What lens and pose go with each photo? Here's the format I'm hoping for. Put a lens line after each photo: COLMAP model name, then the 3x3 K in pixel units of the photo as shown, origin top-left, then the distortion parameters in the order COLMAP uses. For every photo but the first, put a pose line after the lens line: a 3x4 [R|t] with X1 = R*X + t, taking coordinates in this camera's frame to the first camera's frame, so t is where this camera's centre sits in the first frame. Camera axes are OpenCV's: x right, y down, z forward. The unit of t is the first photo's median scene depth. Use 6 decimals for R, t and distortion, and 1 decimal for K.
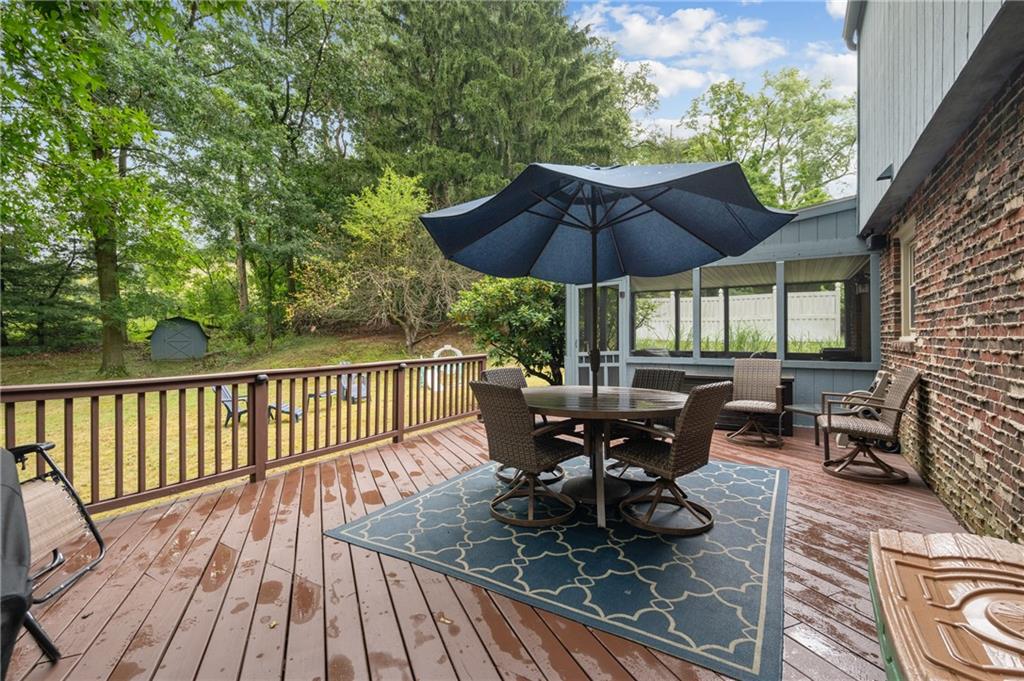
lens RADIAL K [[468.4, 0, 513.5], [0, 468.4, 336.7], [0, 0, 1]] dist [-0.000048, 0.000304]
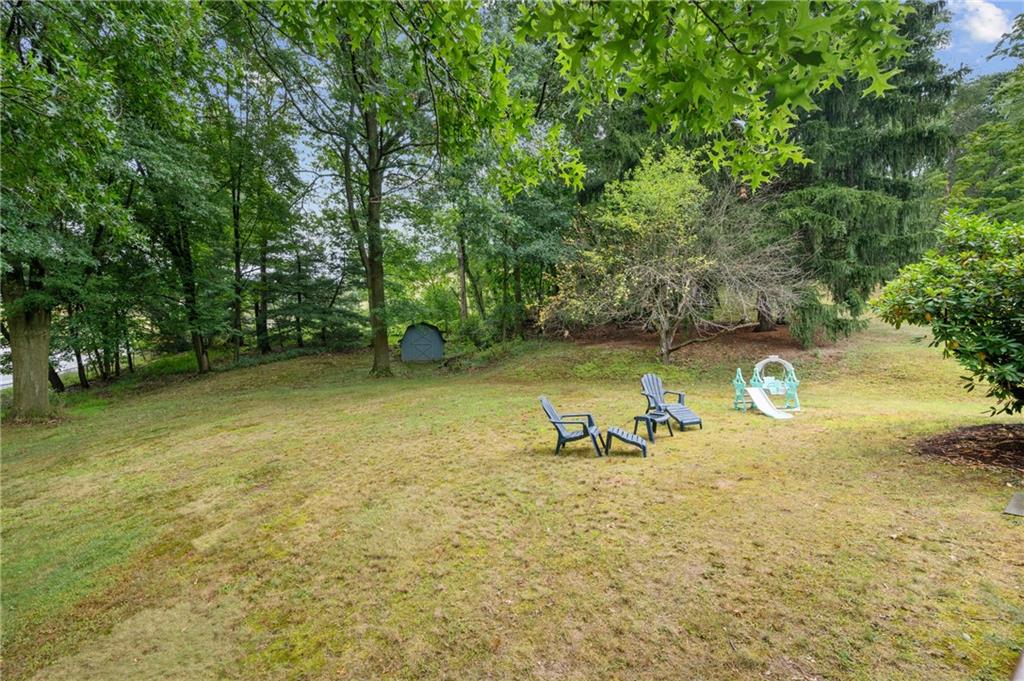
lens RADIAL K [[468.4, 0, 510.5], [0, 468.4, 343.8], [0, 0, 1]] dist [-0.000048, 0.000304]
pose [[0.926102, 0.010008, -0.377139, -0.128588], [-0.007863, 0.999943, 0.007227, -0.001480], [0.377190, -0.003728, 0.926128, 0.073747]]
